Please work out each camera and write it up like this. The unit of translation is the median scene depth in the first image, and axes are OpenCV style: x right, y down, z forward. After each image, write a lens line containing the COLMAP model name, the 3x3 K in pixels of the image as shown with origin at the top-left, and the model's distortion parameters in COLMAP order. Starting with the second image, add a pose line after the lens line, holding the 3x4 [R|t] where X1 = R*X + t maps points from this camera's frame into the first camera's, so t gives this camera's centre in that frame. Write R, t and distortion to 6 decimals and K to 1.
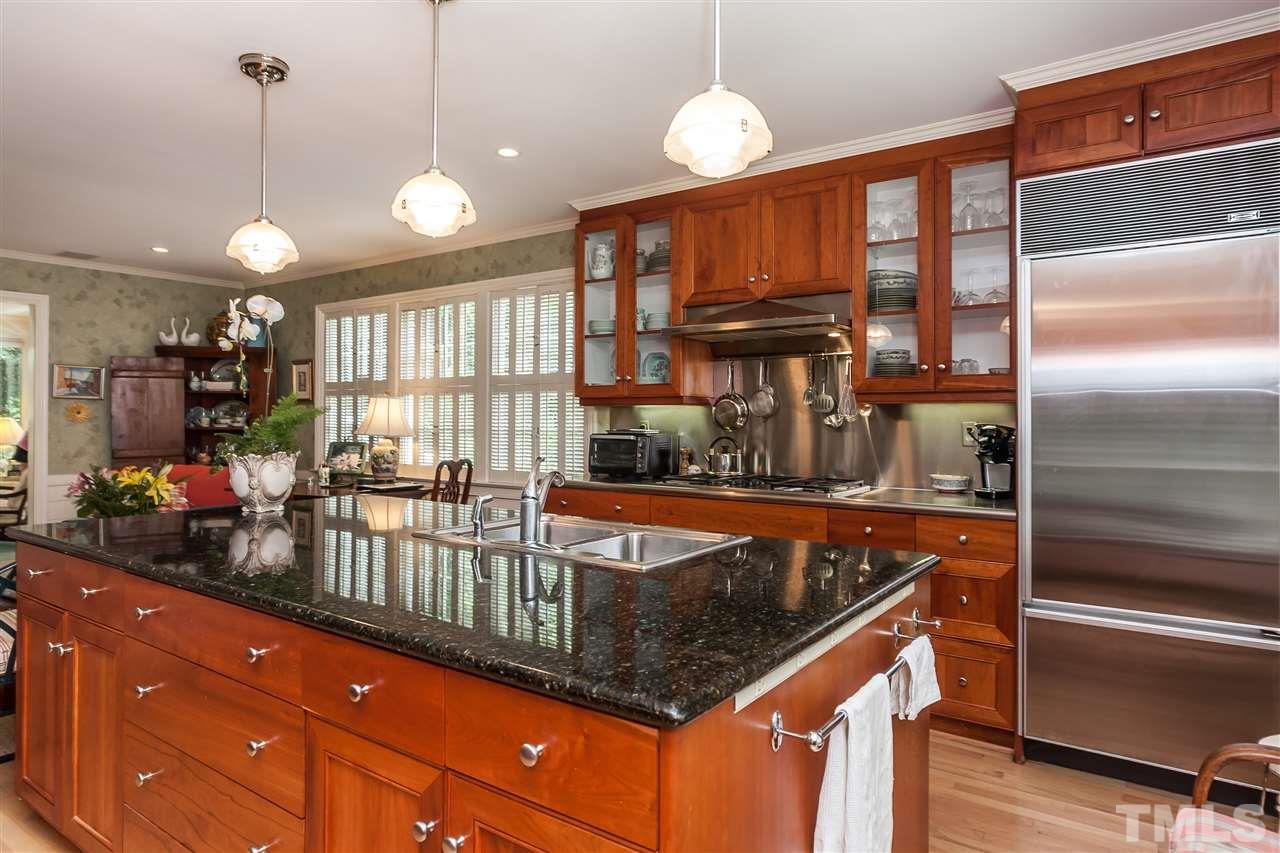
lens RADIAL K [[756.9, 0, 639.7], [0, 756.9, 405.7], [0, 0, 1]] dist [0.001607, 0.001308]
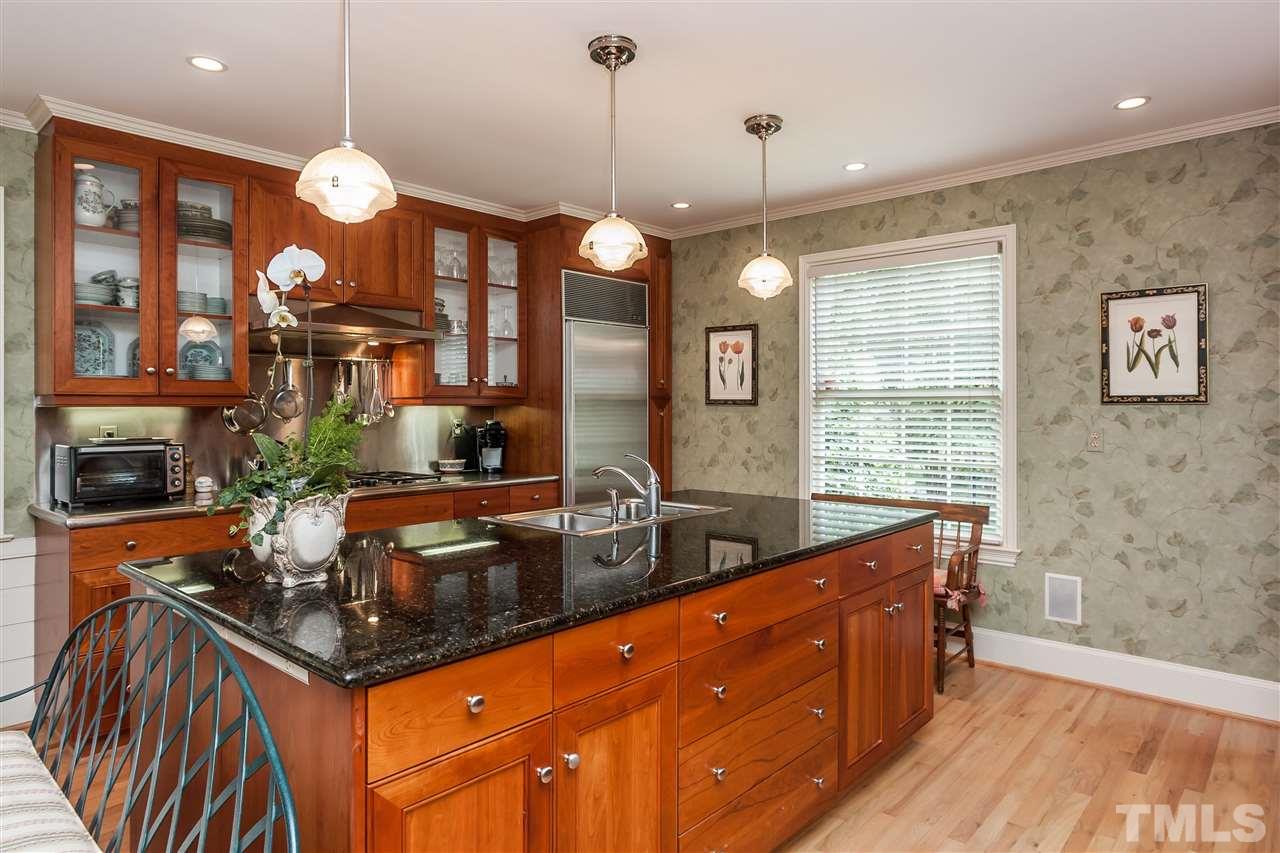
lens RADIAL K [[756.9, 0, 639.7], [0, 756.9, 405.7], [0, 0, 1]] dist [0.001607, 0.001308]
pose [[0.104426, 0.003319, 0.994527, -0.933955], [-0.010983, 0.999937, -0.002184, -0.004747], [-0.994472, -0.010695, 0.104456, 0.572824]]
